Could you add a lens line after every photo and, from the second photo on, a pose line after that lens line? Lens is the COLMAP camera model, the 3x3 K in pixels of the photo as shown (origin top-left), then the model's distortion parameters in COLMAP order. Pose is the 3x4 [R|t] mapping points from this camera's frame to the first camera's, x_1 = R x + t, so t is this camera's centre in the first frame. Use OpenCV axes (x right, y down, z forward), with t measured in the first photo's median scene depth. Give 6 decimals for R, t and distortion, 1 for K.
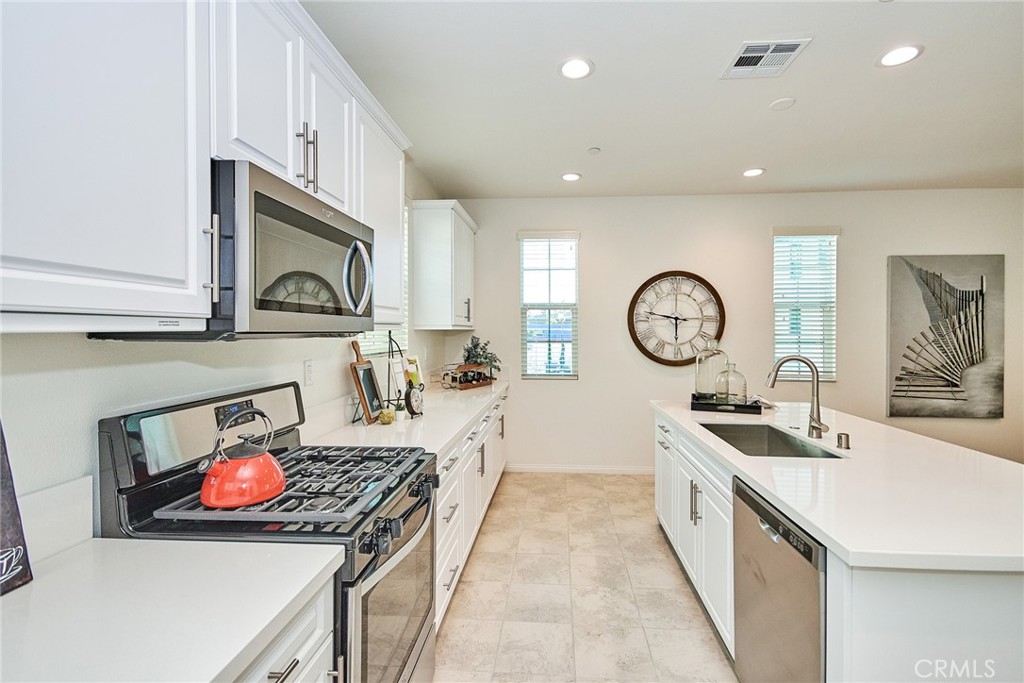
lens RADIAL K [[459.6, 0, 533.2], [0, 459.6, 335.1], [0, 0, 1]] dist [0.023525, -0.013002]
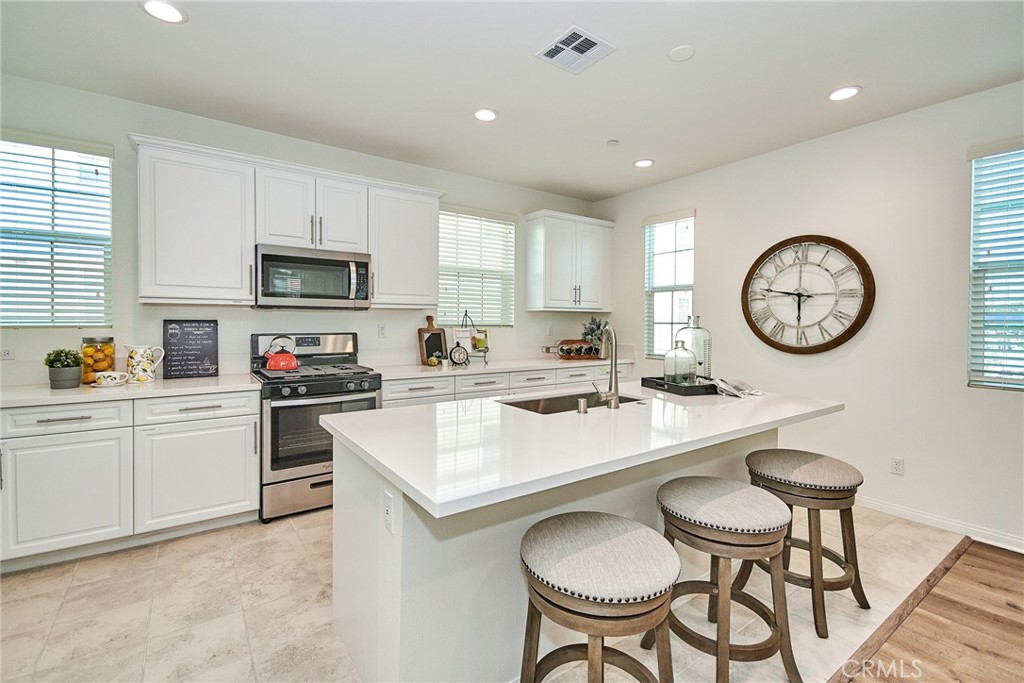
lens RADIAL K [[459.6, 0, 517.6], [0, 459.6, 328.7], [0, 0, 1]] dist [0.023525, -0.013002]
pose [[0.636022, 0.015928, -0.771506, 0.646224], [-0.014275, 0.999859, 0.008875, 0.023741], [0.771539, 0.005368, 0.636160, 0.111747]]
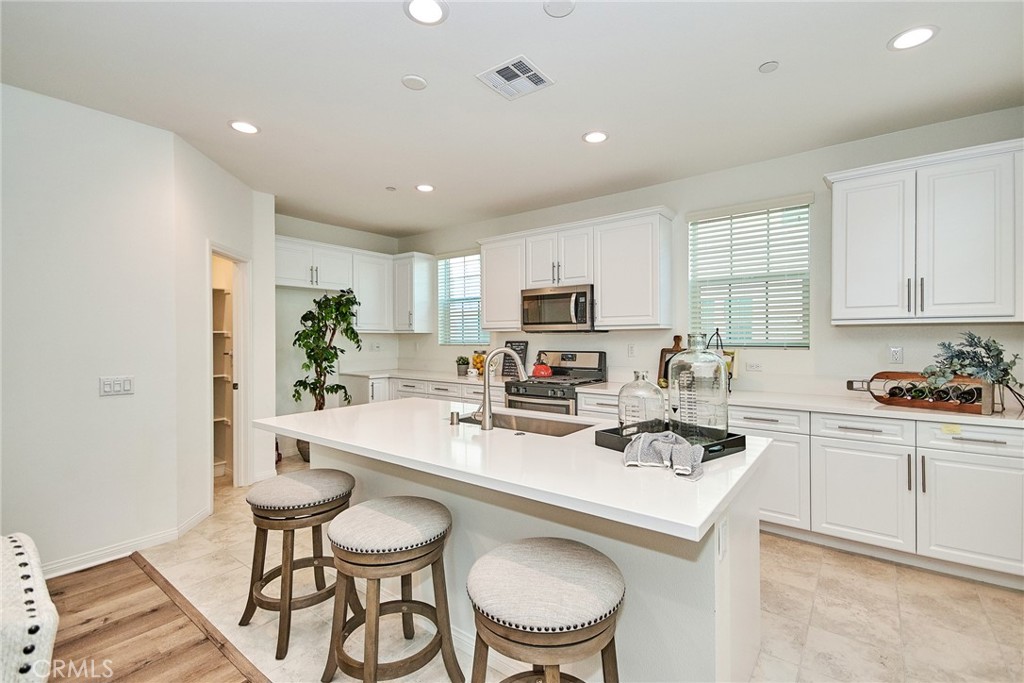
lens RADIAL K [[459.6, 0, 504.4], [0, 459.6, 337.7], [0, 0, 1]] dist [0.023525, -0.013002]
pose [[-0.567887, 0.001184, -0.823106, 0.737204], [-0.005046, 0.999975, 0.004920, 0.009132], [0.823091, 0.006947, -0.567867, 0.845476]]
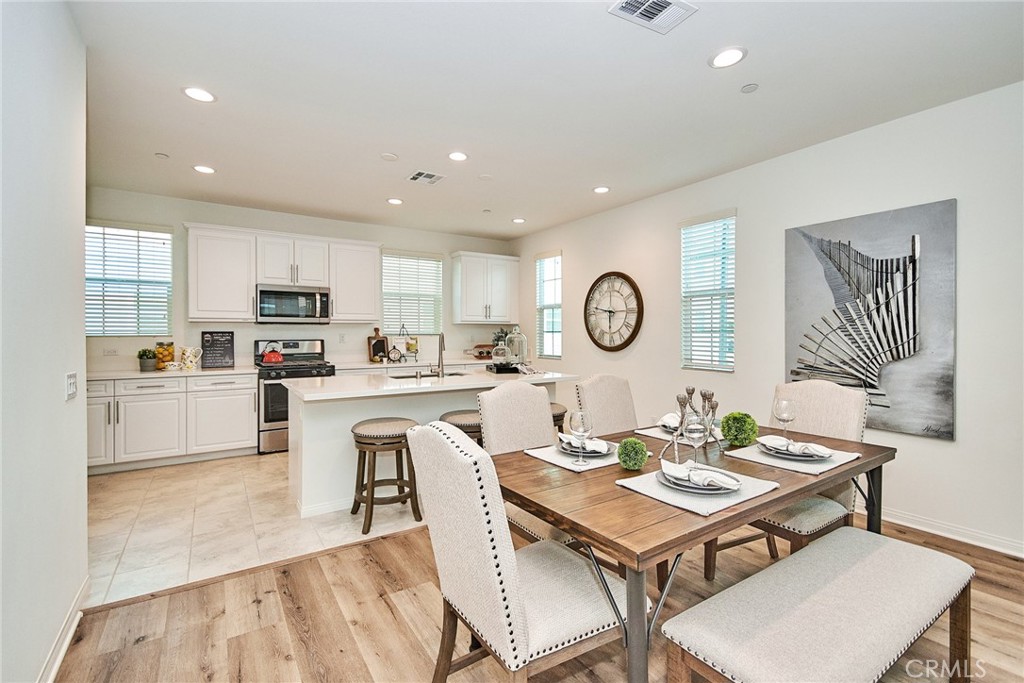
lens RADIAL K [[459.6, 0, 507.4], [0, 459.6, 335.9], [0, 0, 1]] dist [0.023525, -0.013002]
pose [[0.591509, 0.003219, -0.806292, 1.167502], [-0.006547, 0.999978, -0.000811, 0.031072], [0.806272, 0.005759, 0.591517, 0.074515]]
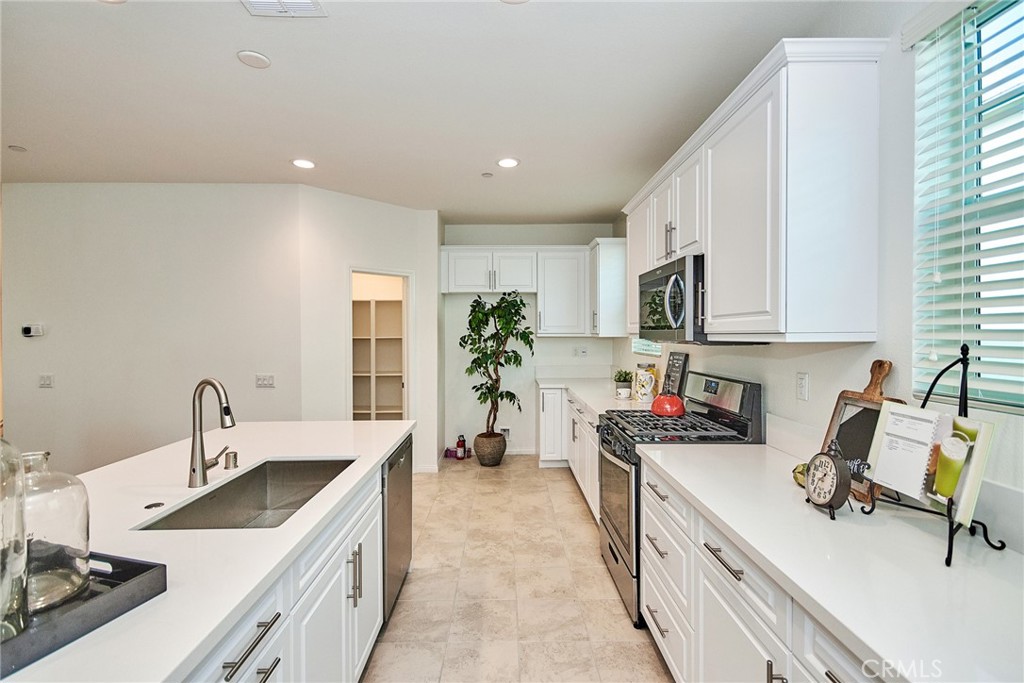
lens RADIAL K [[459.6, 0, 495.2], [0, 459.6, 324.3], [0, 0, 1]] dist [0.023525, -0.013002]
pose [[-0.997595, 0.001926, -0.069283, 0.097740], [0.002432, 0.999971, -0.007220, -0.019235], [0.069267, -0.007372, -0.997571, 0.944617]]
